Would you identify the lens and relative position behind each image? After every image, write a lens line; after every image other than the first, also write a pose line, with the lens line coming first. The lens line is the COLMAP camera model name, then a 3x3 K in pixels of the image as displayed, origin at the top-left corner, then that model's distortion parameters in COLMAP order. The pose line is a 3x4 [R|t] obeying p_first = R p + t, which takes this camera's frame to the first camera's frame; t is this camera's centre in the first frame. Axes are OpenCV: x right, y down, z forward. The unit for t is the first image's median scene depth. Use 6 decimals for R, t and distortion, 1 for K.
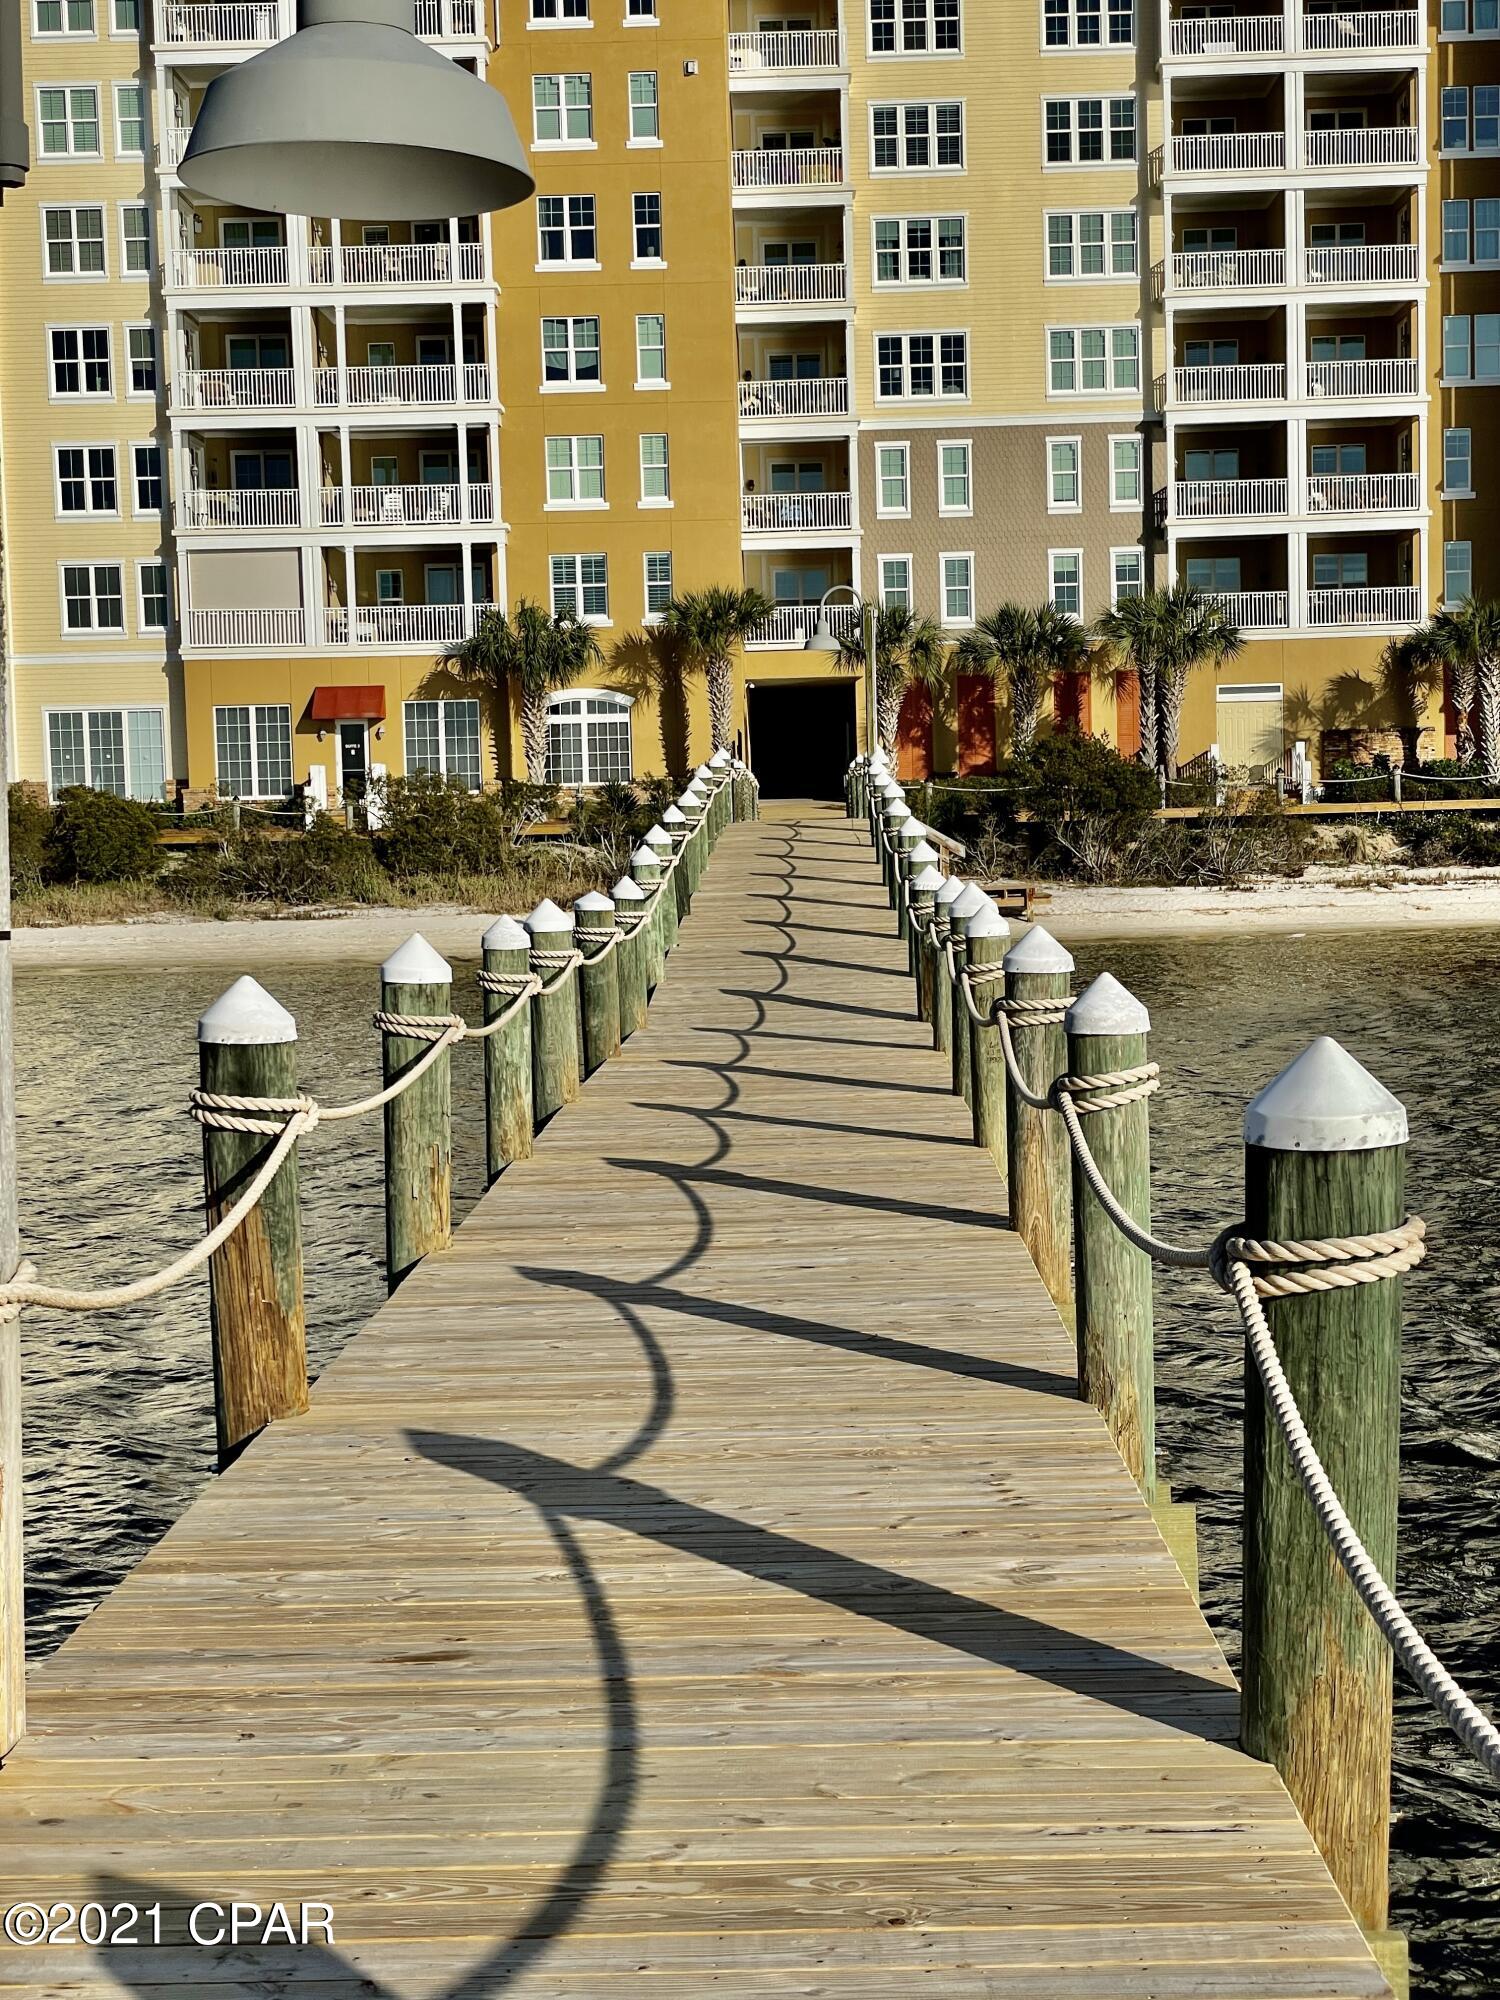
lens RADIAL K [[2903.6, 0, 795.8], [0, 2903.6, 967.3], [0, 0, 1]] dist [0.188213, -0.395832]
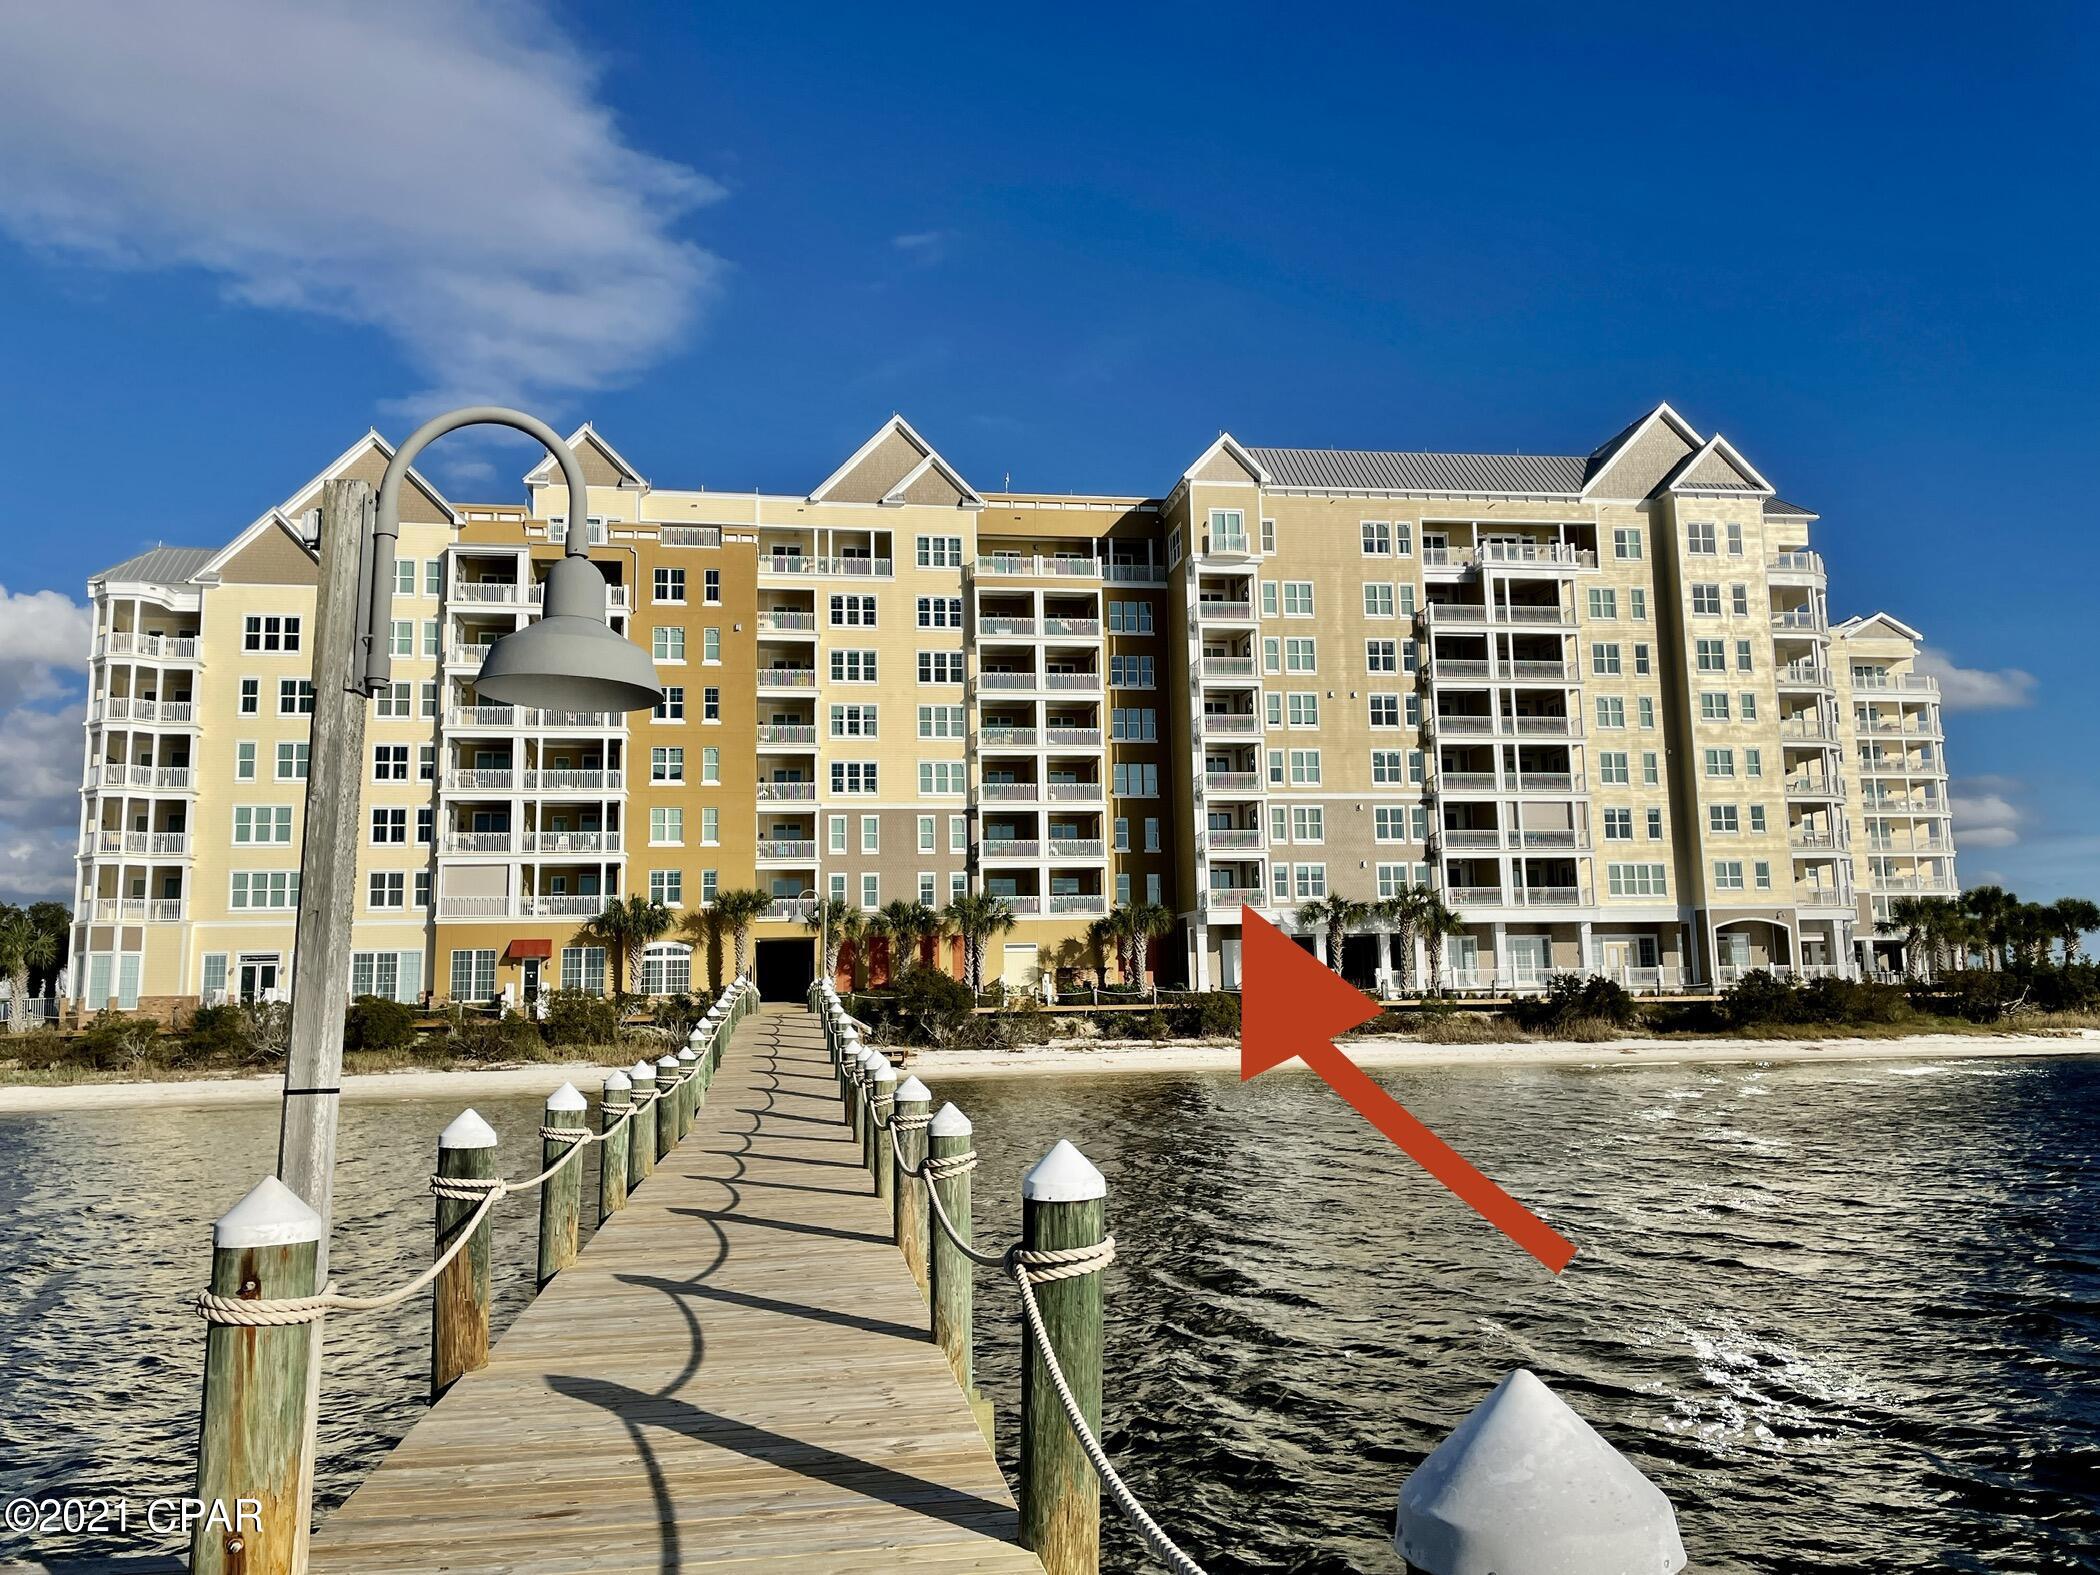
lens RADIAL K [[1543.2, 0, 1038.7], [0, 1543.2, 779.7], [0, 0, 1]] dist [0.097159, -0.100687]
pose [[0.986053, 0.030006, 0.163705, -0.004143], [0.002647, 0.980661, -0.195695, -0.003640], [-0.166411, 0.193399, 0.966904, -0.014163]]
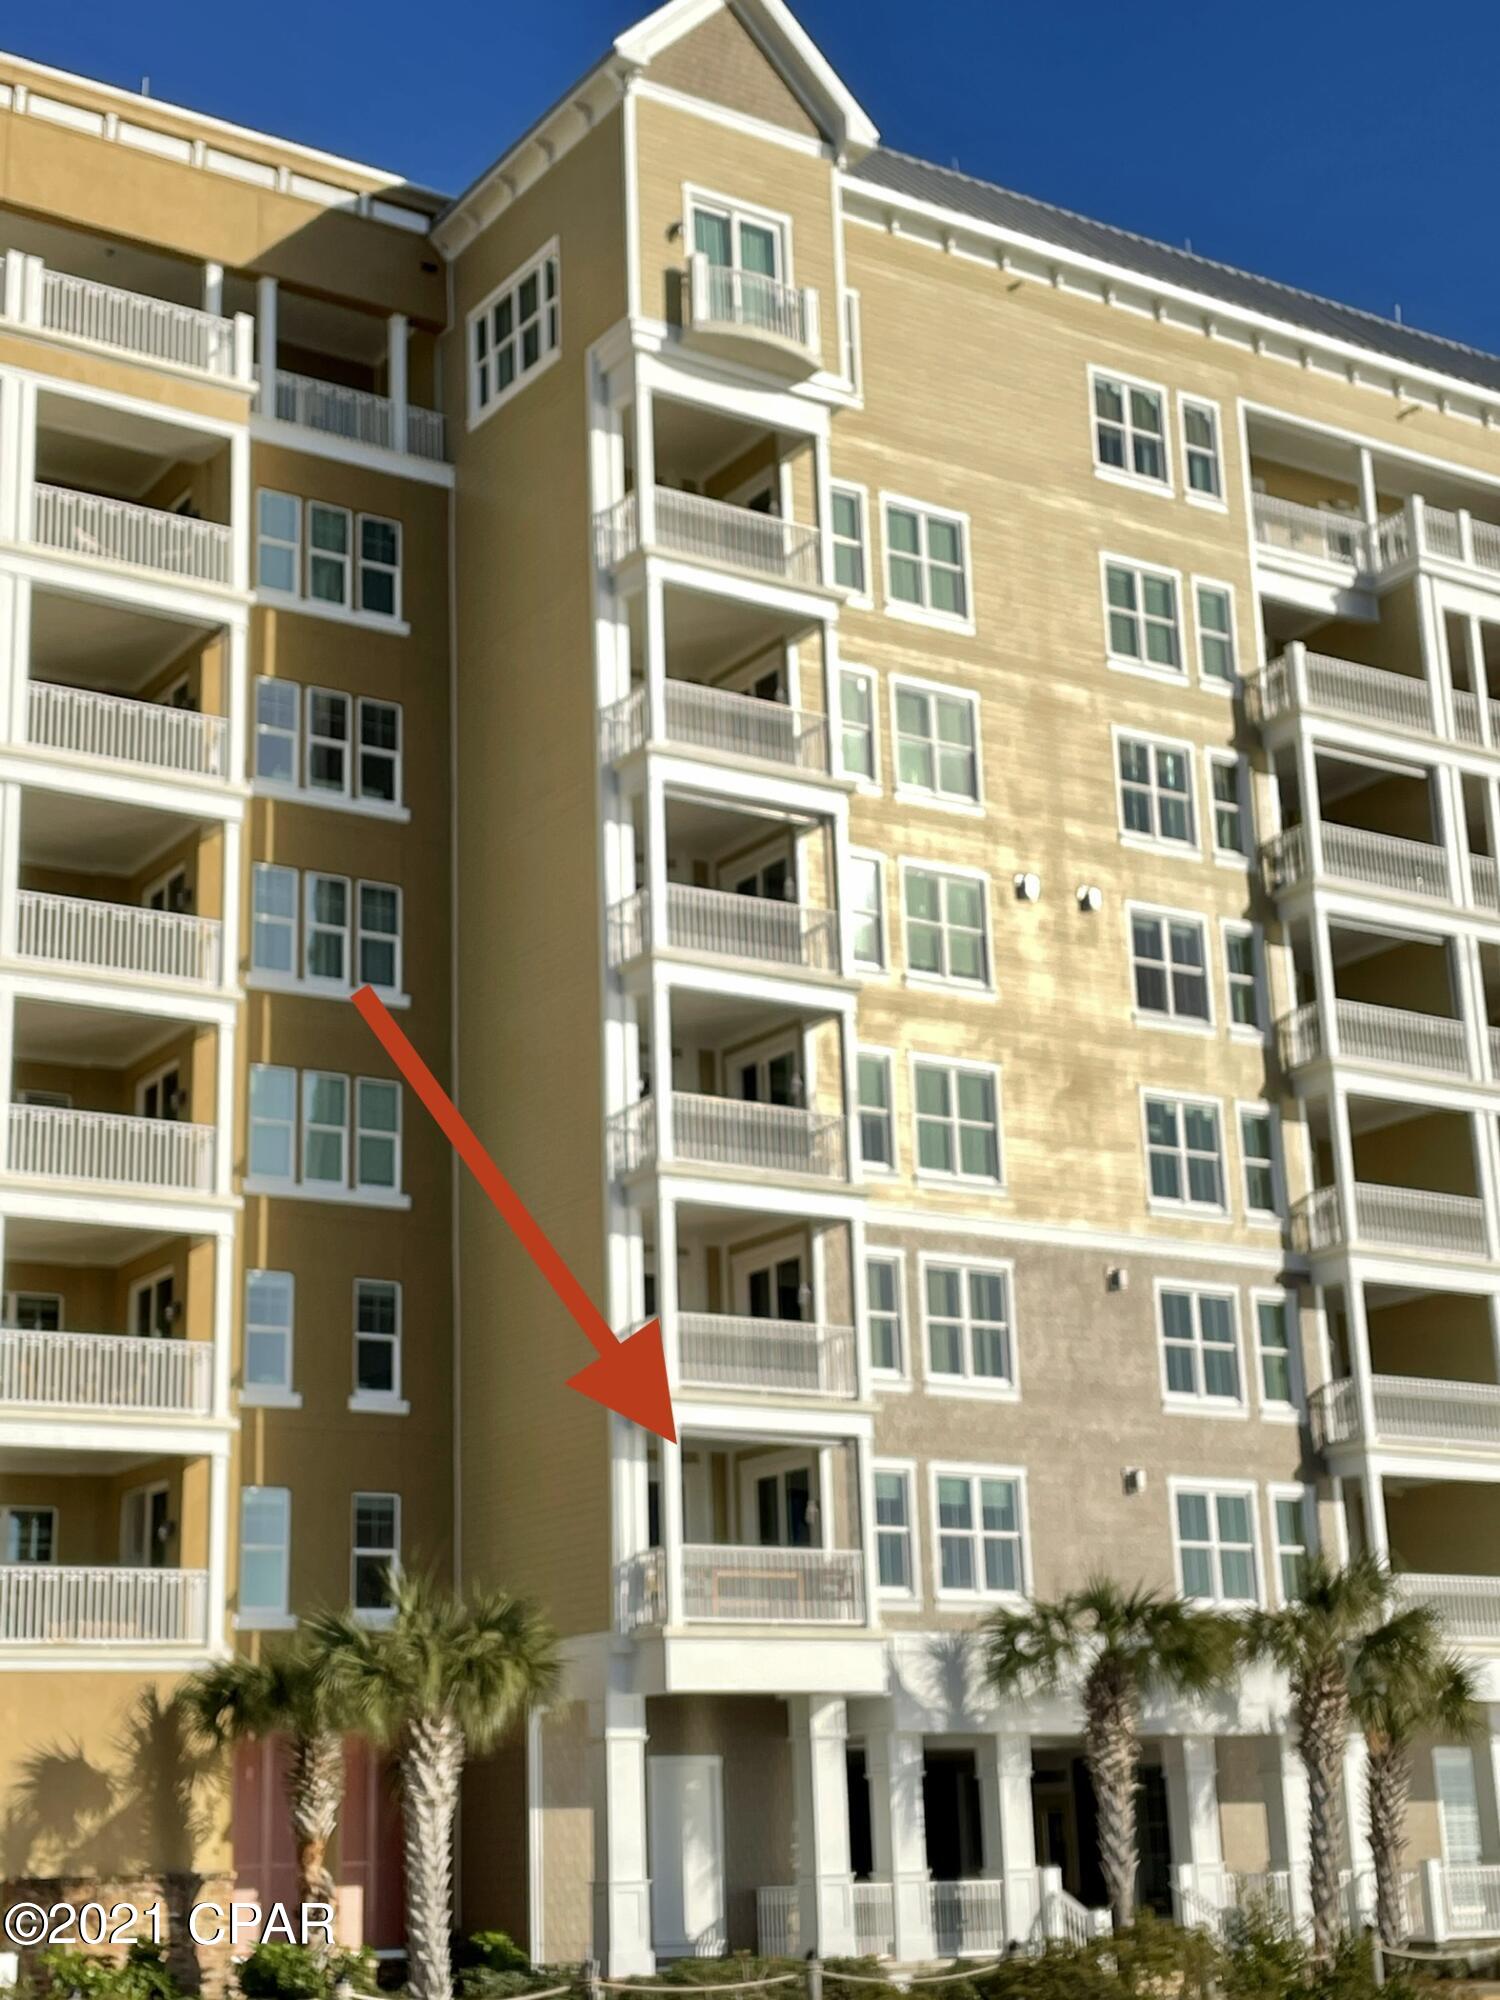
lens RADIAL K [[2982.5, 0, 750.0], [0, 2982.5, 1000.0], [0, 0, 1]] dist [0.079554, 0.057737]
pose [[0.828026, 0.157008, 0.538258, 0.003012], [0.041047, 0.940441, -0.337469, -0.053878], [-0.559185, 0.301526, 0.772265, 0.616232]]
